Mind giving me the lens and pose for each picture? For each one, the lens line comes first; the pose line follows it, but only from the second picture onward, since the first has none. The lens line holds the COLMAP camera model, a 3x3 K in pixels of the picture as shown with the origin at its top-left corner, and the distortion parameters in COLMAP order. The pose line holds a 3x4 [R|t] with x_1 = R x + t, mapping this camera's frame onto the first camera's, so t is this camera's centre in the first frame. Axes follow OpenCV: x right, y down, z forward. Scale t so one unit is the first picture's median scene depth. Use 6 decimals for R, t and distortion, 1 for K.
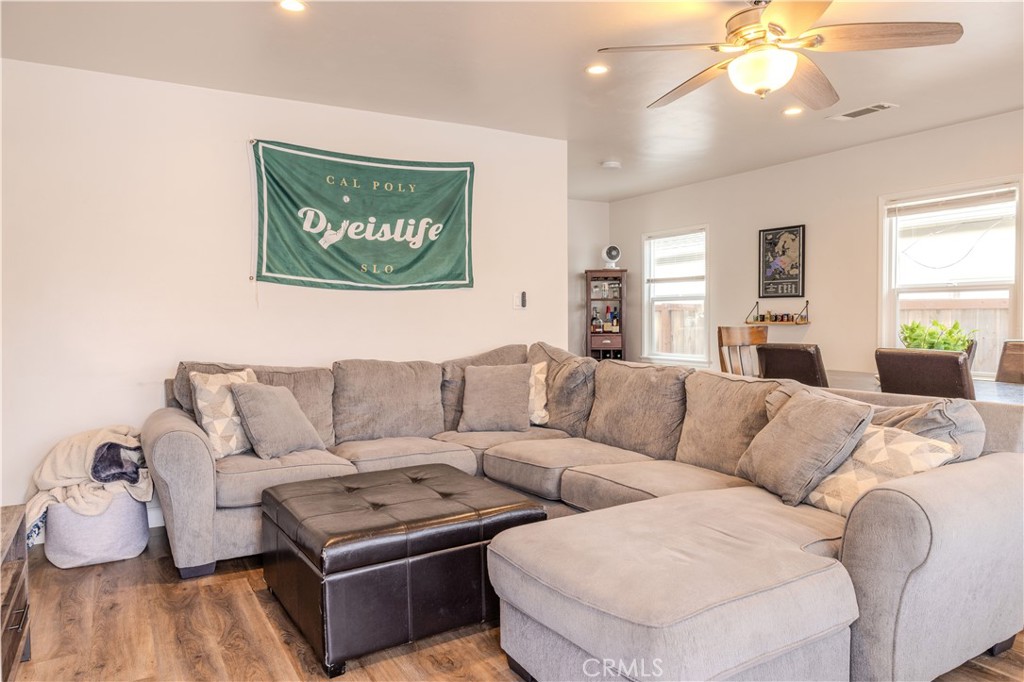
lens RADIAL K [[680.5, 0, 512.0], [0, 680.5, 341.0], [0, 0, 1]] dist [0.005709, 0.002861]
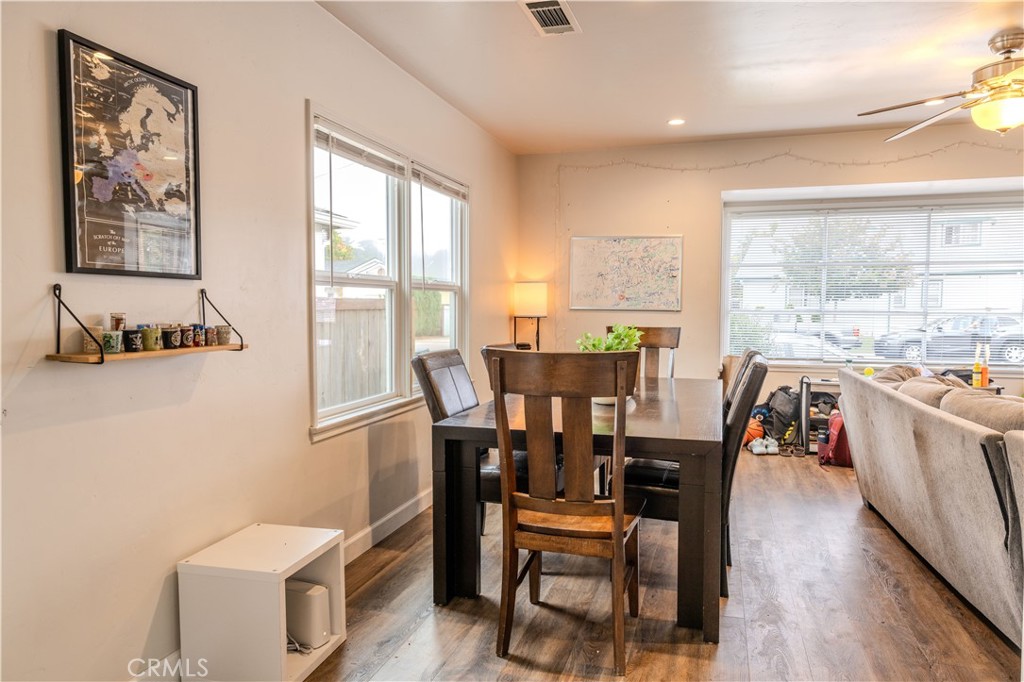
lens RADIAL K [[680.5, 0, 512.0], [0, 680.5, 341.0], [0, 0, 1]] dist [0.005709, 0.002861]
pose [[-0.680833, -0.033022, 0.731694, 0.027954], [0.032490, 0.996638, 0.075210, -0.051813], [-0.731718, 0.074979, -0.677471, 1.106657]]
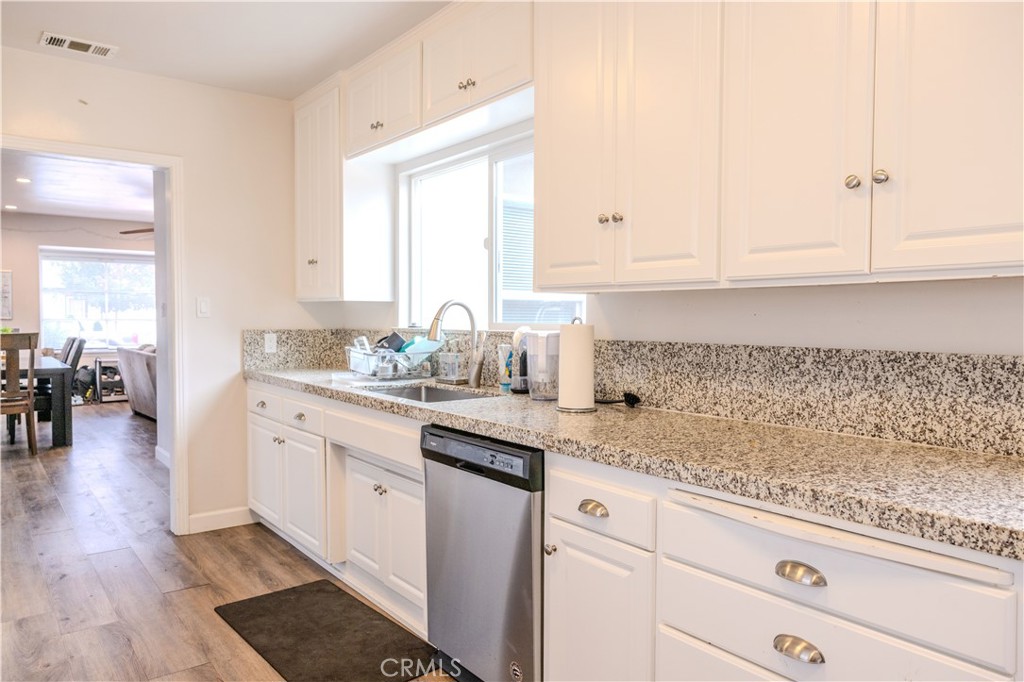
lens RADIAL K [[720.8, 0, 510.5], [0, 720.8, 344.7], [0, 0, 1]] dist [0.000184, 0.002985]
pose [[-0.992690, 0.010798, -0.120206, -0.315276], [0.001459, 0.996990, 0.077514, -0.079041], [0.120681, 0.076772, -0.989718, 1.956336]]
